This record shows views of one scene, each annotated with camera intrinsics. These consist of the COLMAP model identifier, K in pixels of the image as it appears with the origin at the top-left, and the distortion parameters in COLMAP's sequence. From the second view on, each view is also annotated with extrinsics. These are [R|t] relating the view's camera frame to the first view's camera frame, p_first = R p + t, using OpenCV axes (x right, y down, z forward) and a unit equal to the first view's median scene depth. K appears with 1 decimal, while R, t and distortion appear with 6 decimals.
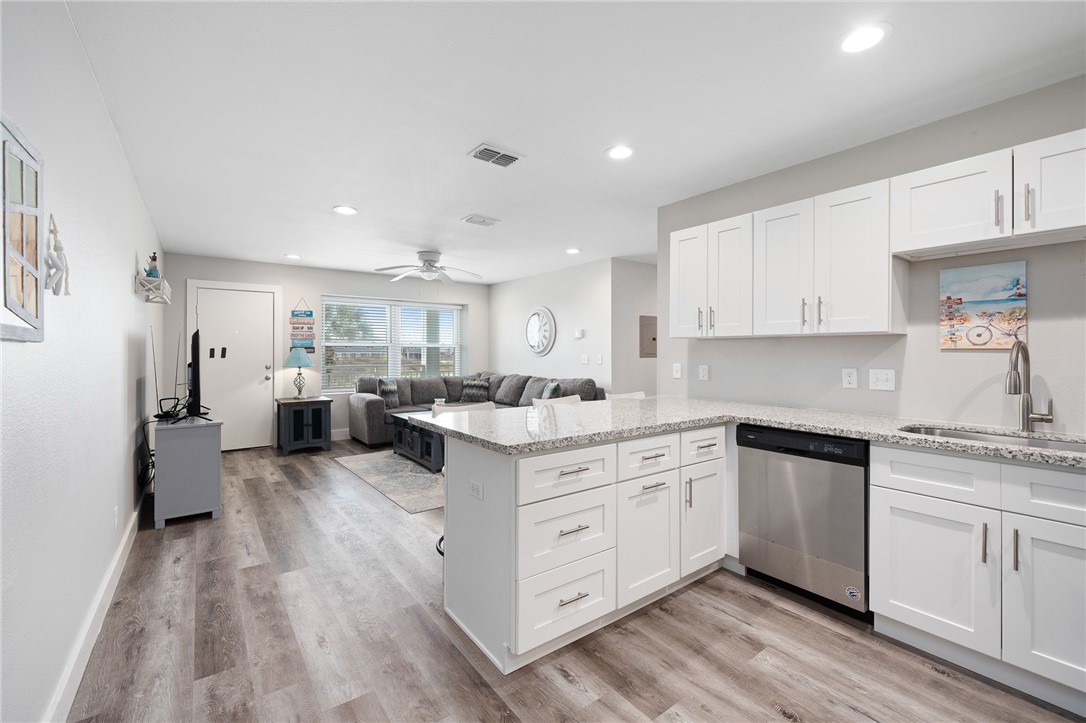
lens RADIAL K [[453.9, 0, 540.1], [0, 453.9, 353.5], [0, 0, 1]] dist [-0.003622, -0.000265]
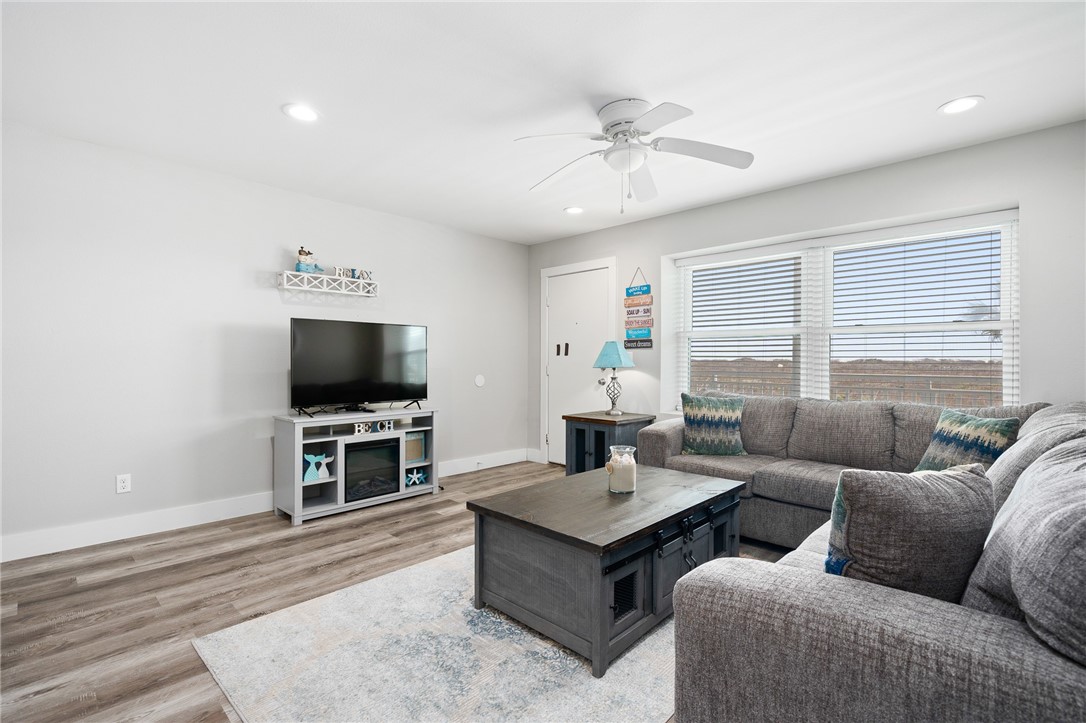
lens RADIAL K [[494.1, 0, 536.9], [0, 494.1, 365.4], [0, 0, 1]] dist [0.001599, 0.000785]
pose [[0.157014, 0.007470, -0.987568, 0.399088], [-0.005781, 0.999961, 0.006645, 0.044046], [0.987579, 0.004666, 0.157051, 1.597129]]
